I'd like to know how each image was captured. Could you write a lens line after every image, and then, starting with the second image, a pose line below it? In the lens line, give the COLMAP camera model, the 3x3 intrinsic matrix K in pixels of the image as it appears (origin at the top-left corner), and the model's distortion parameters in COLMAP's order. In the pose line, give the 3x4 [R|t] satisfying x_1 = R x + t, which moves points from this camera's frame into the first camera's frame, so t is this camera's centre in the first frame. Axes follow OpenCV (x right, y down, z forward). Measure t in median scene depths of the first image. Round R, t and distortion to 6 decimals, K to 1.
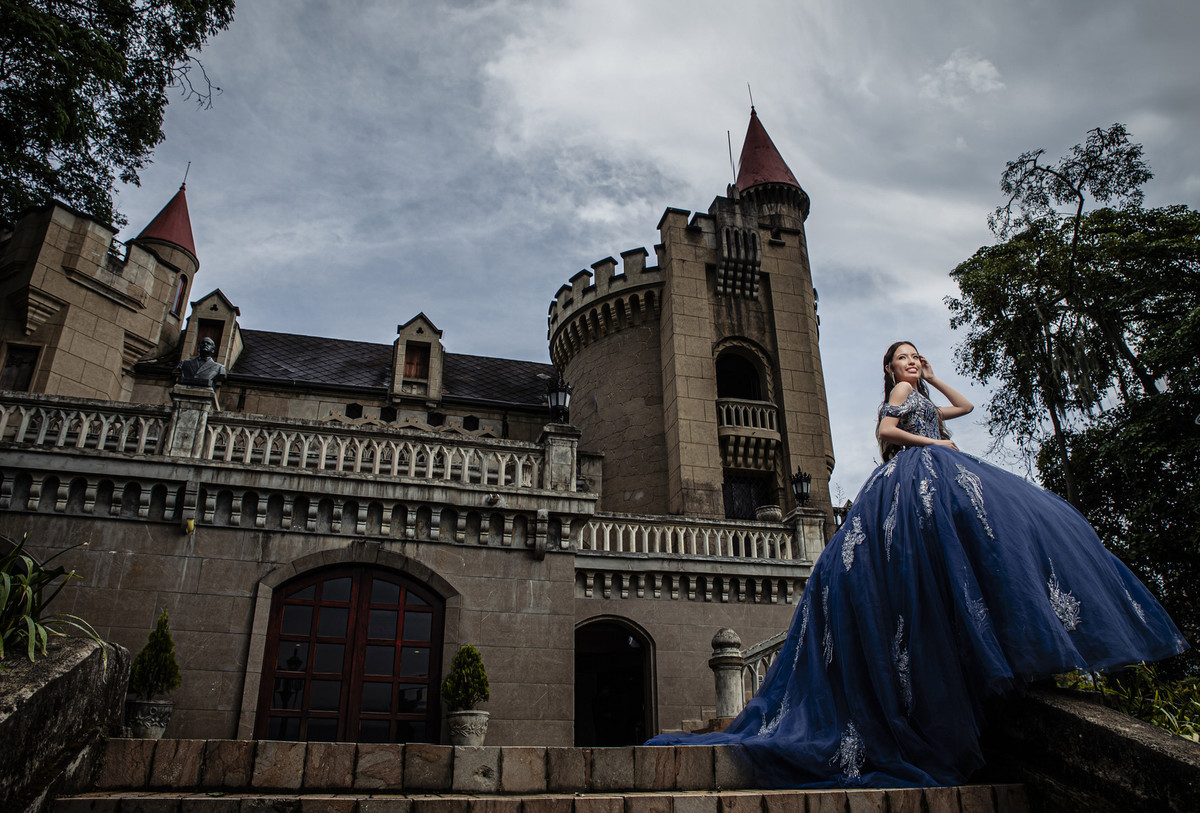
lens RADIAL K [[805.5, 0, 607.4], [0, 805.5, 400.8], [0, 0, 1]] dist [-0.090078, 0.003452]
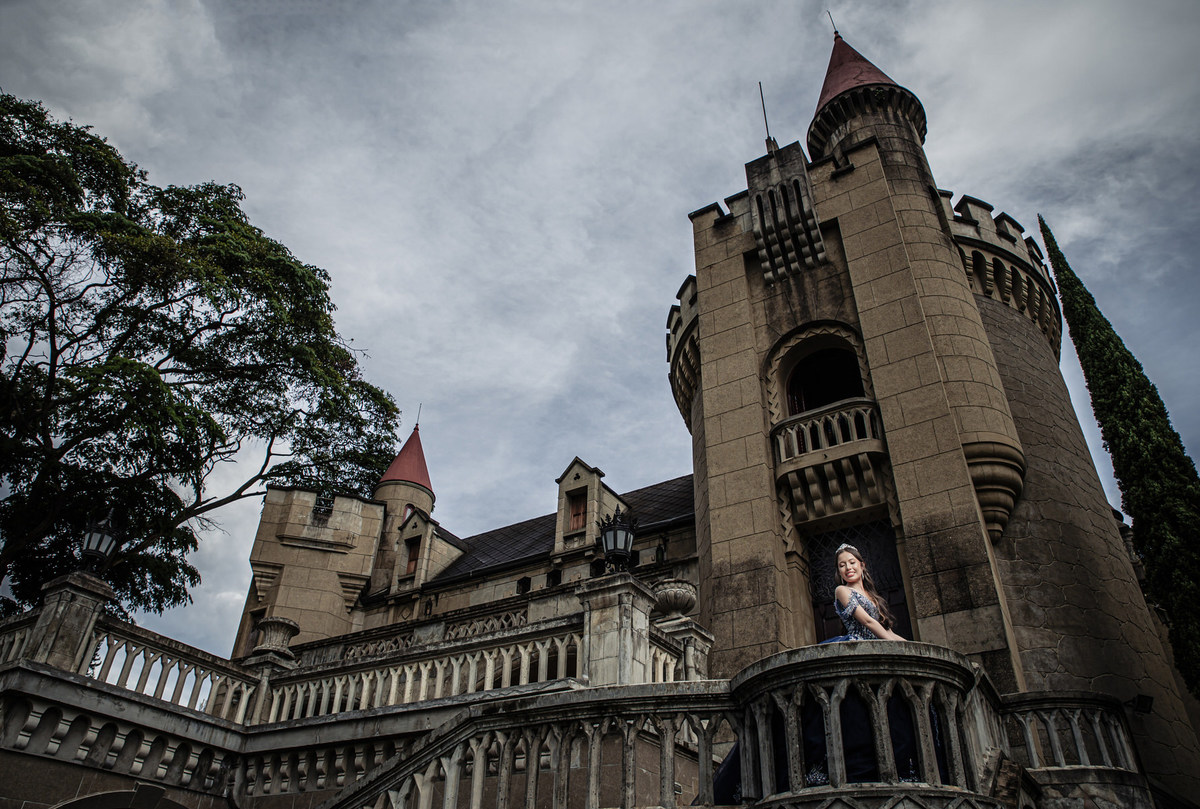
lens RADIAL K [[805.5, 0, 604.0], [0, 805.5, 401.0], [0, 0, 1]] dist [-0.090078, 0.003452]
pose [[0.684655, -0.406131, -0.605231, 0.433332], [0.283297, 0.913362, -0.292425, 0.126864], [0.671558, 0.028750, 0.740394, 0.406712]]
